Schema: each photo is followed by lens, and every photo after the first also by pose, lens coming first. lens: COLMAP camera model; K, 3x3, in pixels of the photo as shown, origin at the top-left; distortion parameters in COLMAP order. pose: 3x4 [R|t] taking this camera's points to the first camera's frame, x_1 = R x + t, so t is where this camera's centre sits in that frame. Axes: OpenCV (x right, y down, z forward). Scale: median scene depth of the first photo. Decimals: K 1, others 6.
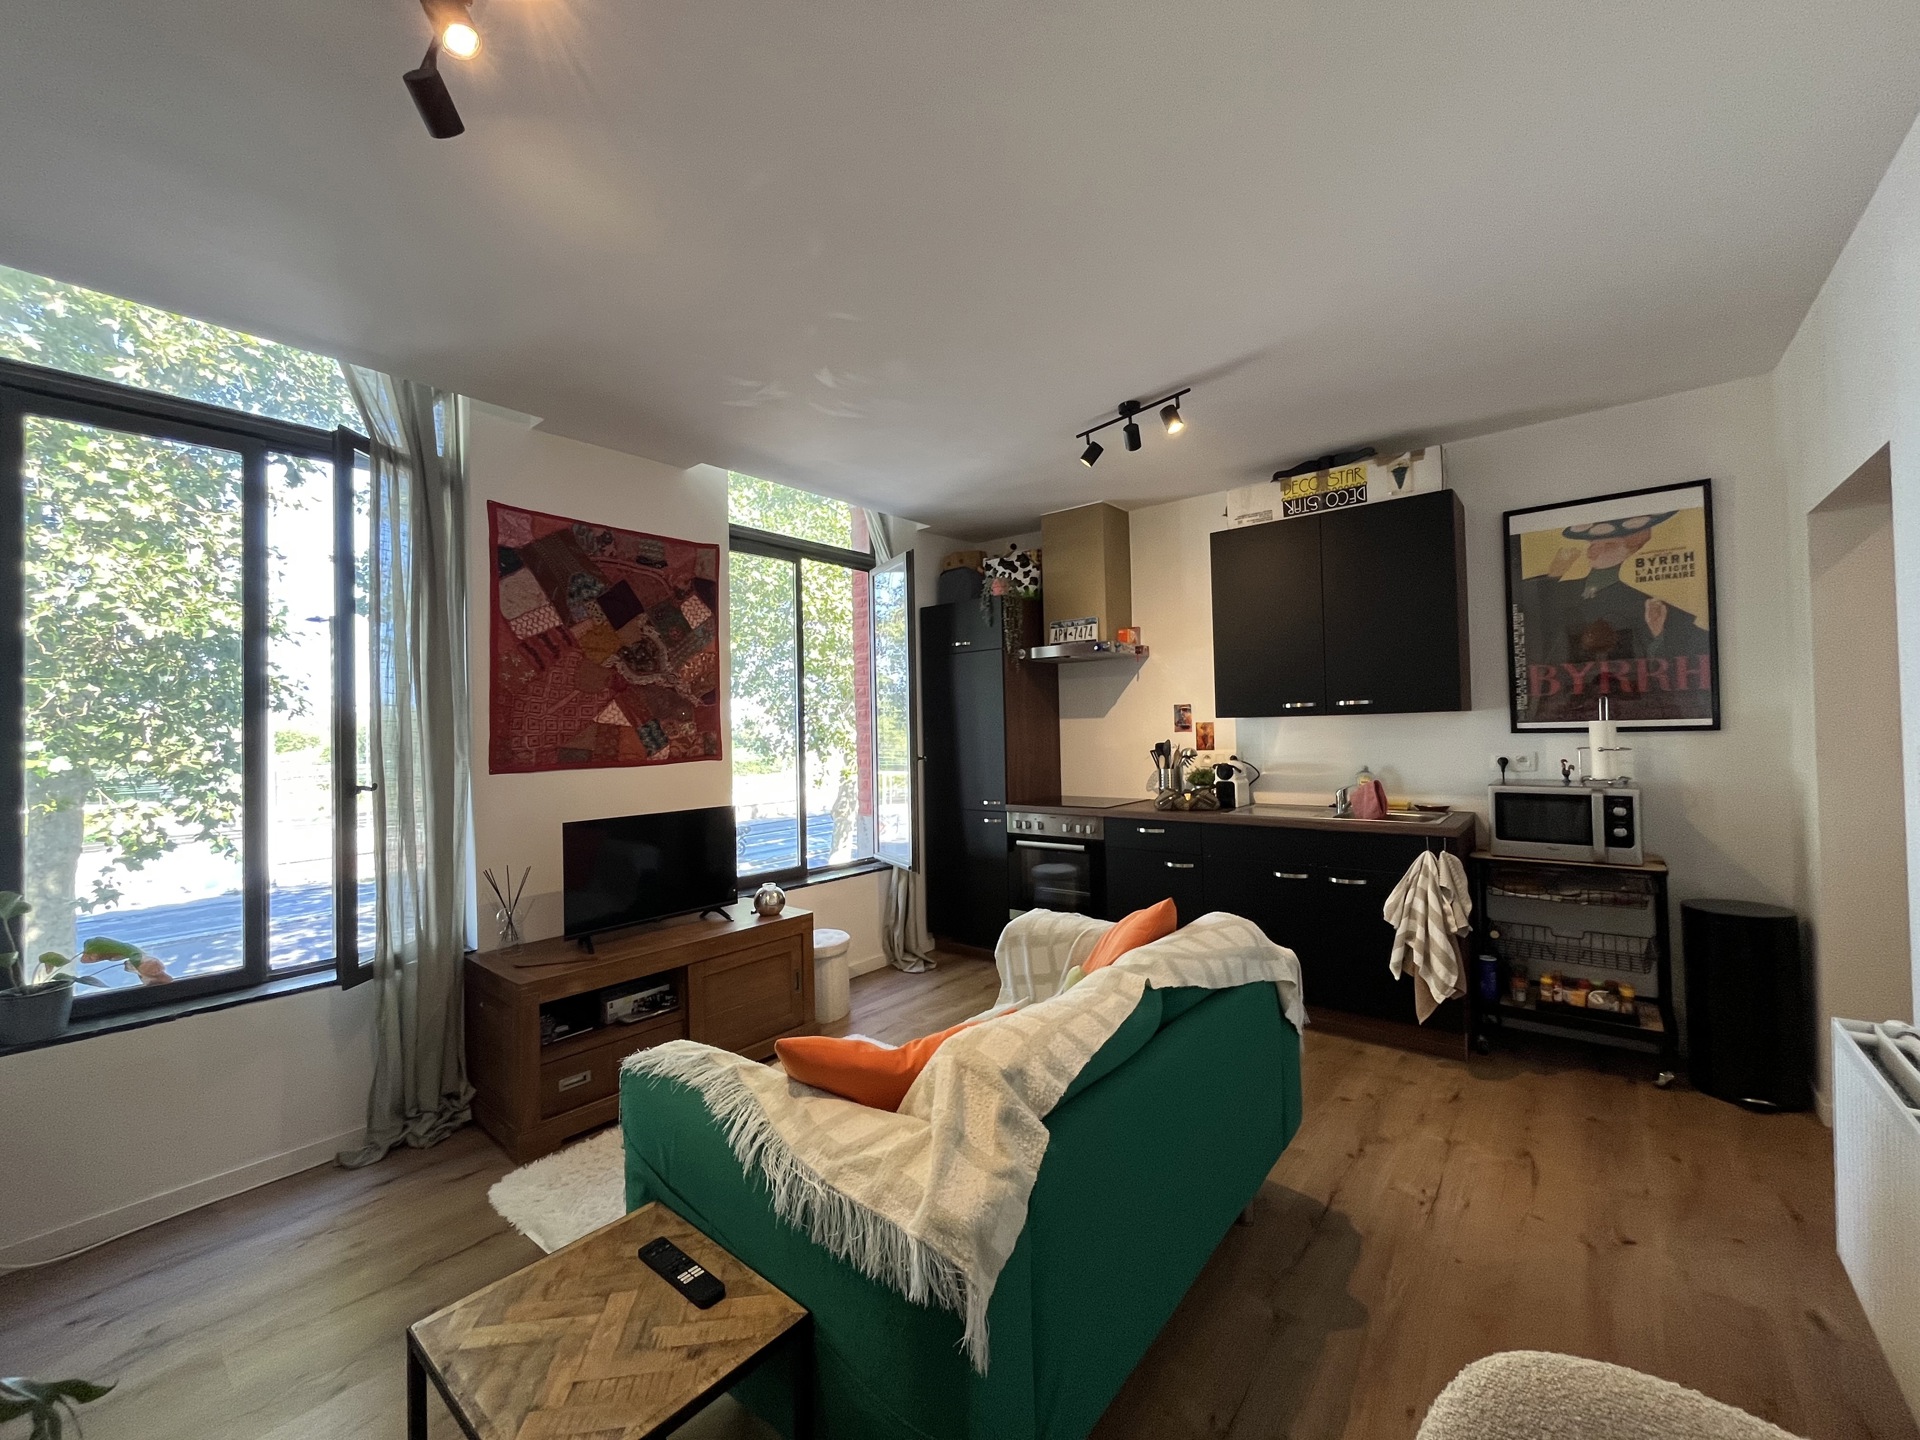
lens RADIAL K [[768.5, 0, 960.0], [0, 768.5, 720.0], [0, 0, 1]] dist [-0.001974, -0.000198]
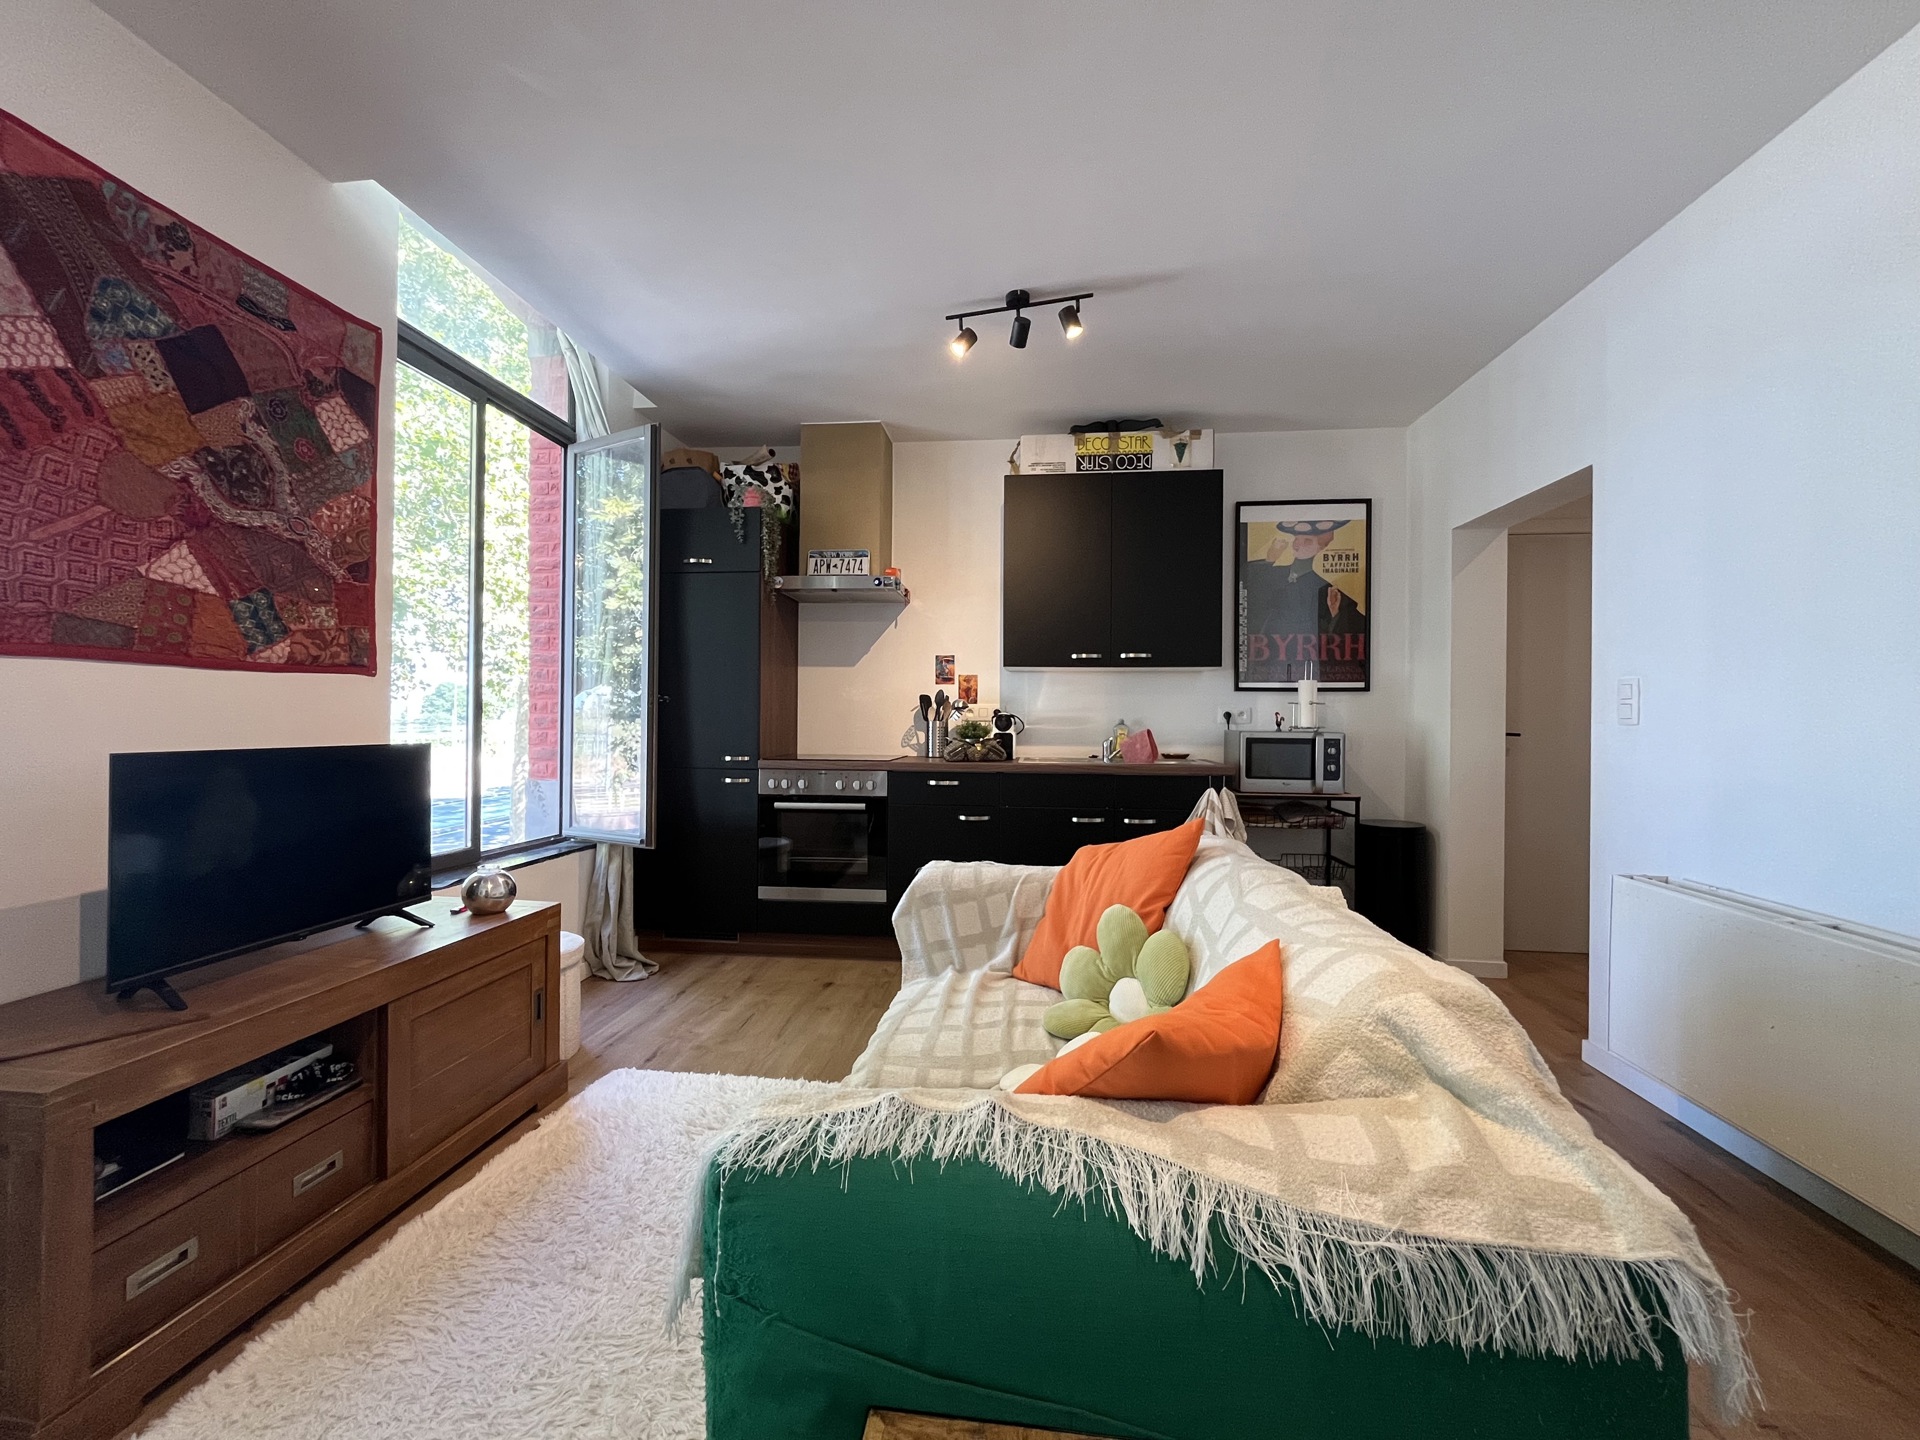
lens RADIAL K [[769.5, 0, 955.1], [0, 769.5, 718.1], [0, 0, 1]] dist [-0.001672, -0.000329]
pose [[0.838680, 0.032259, 0.543668, -0.278621], [-0.035308, 0.999365, -0.004831, 0.079469], [-0.543479, -0.015144, 0.839286, 0.247176]]
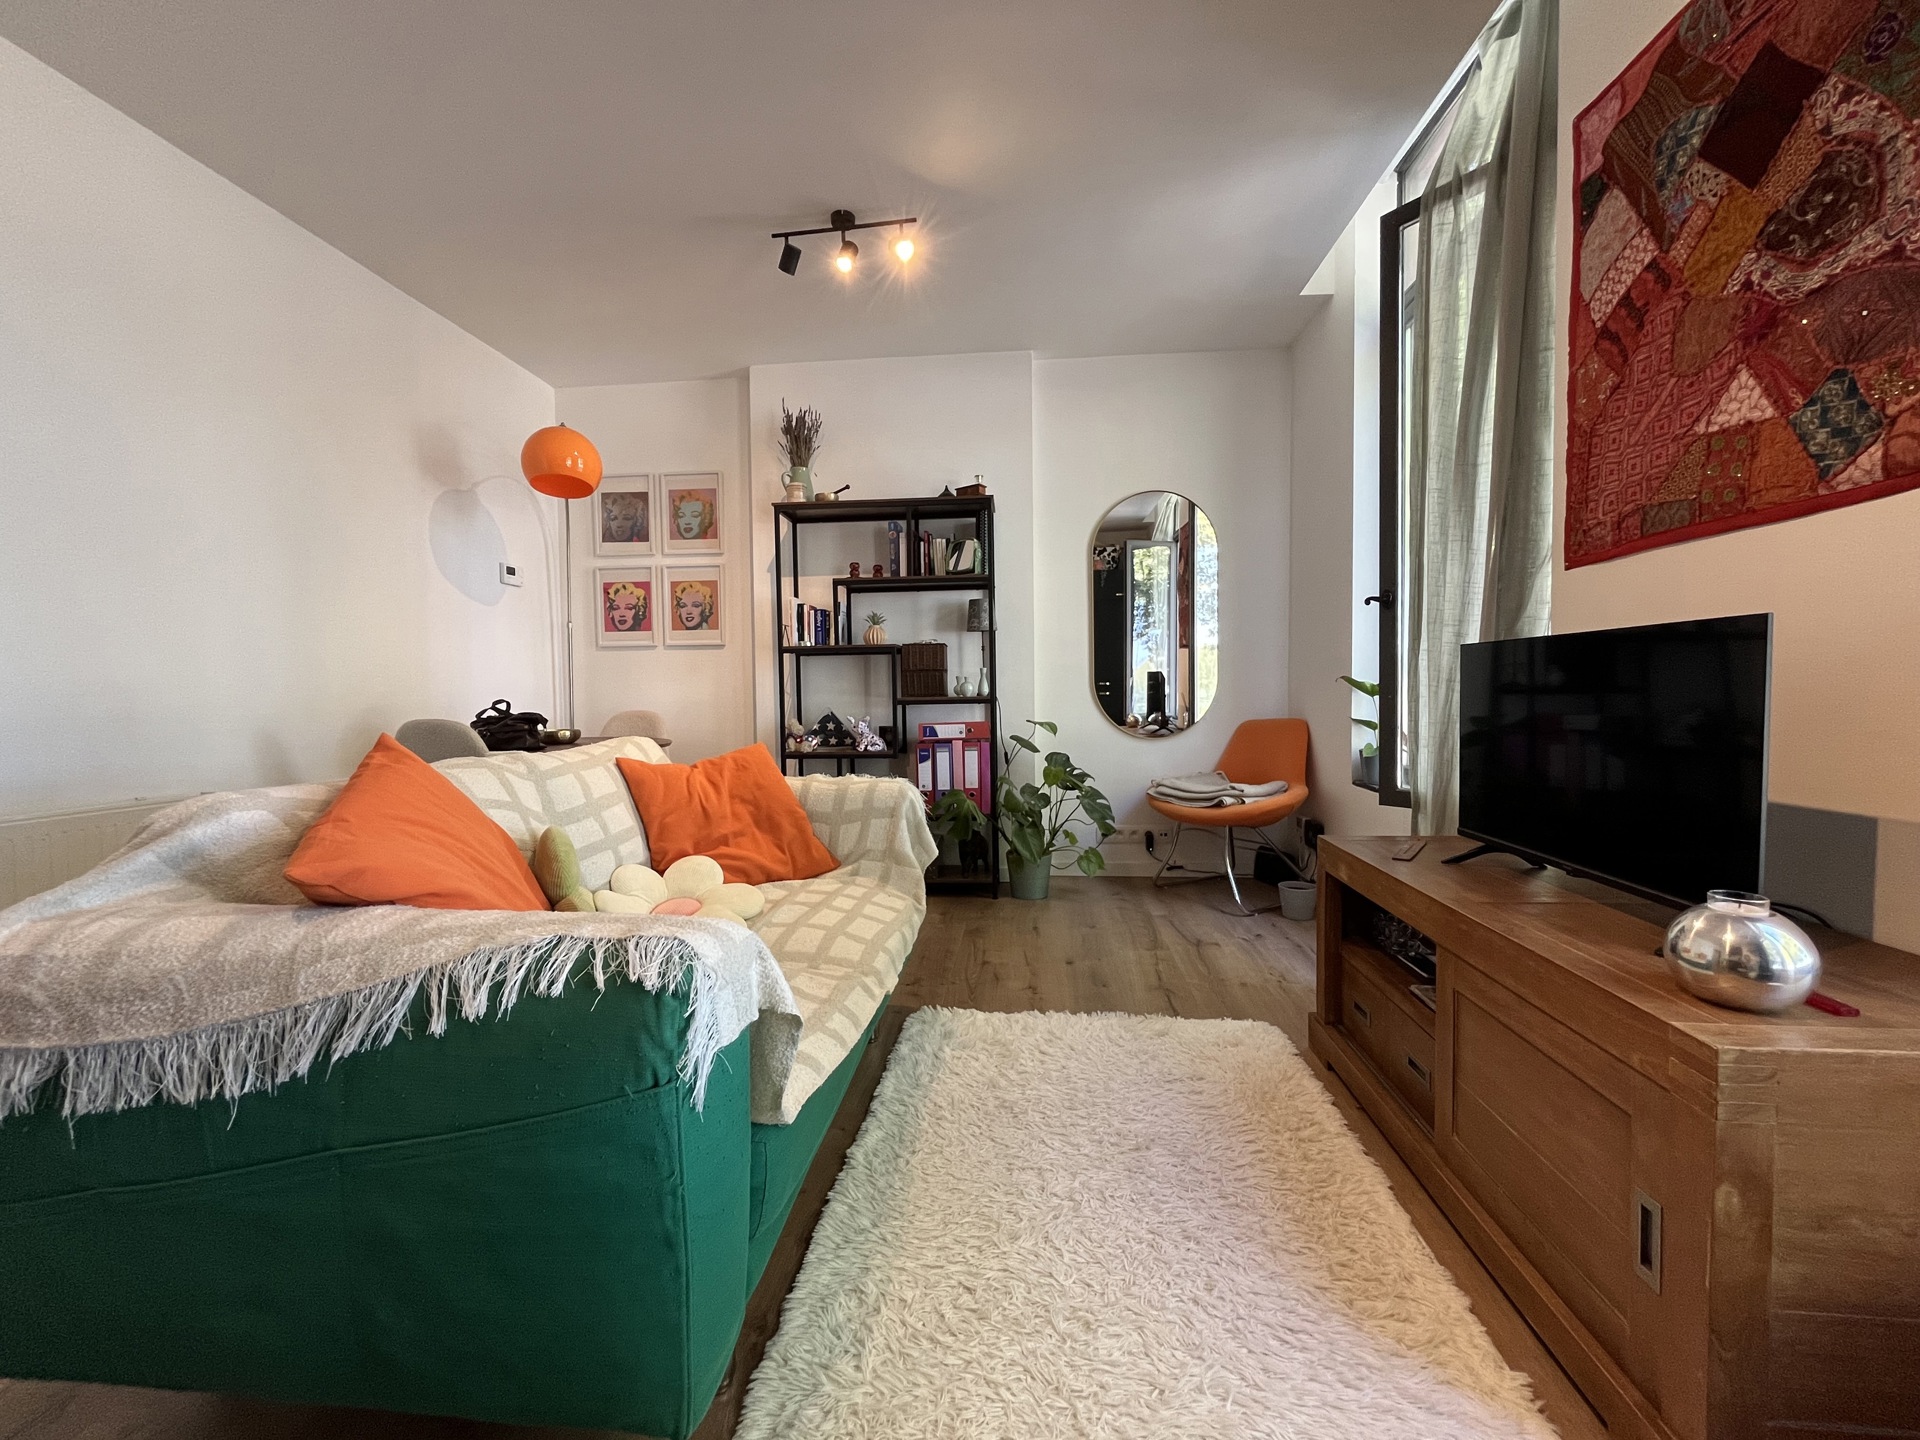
lens RADIAL K [[776.4, 0, 960.0], [0, 776.4, 720.0], [0, 0, 1]] dist [-0.000722, 0.000467]
pose [[-0.831383, 0.054747, -0.552996, 0.140895], [0.038443, 0.998417, 0.041049, 0.129001], [0.554368, 0.012868, -0.832172, 1.089360]]
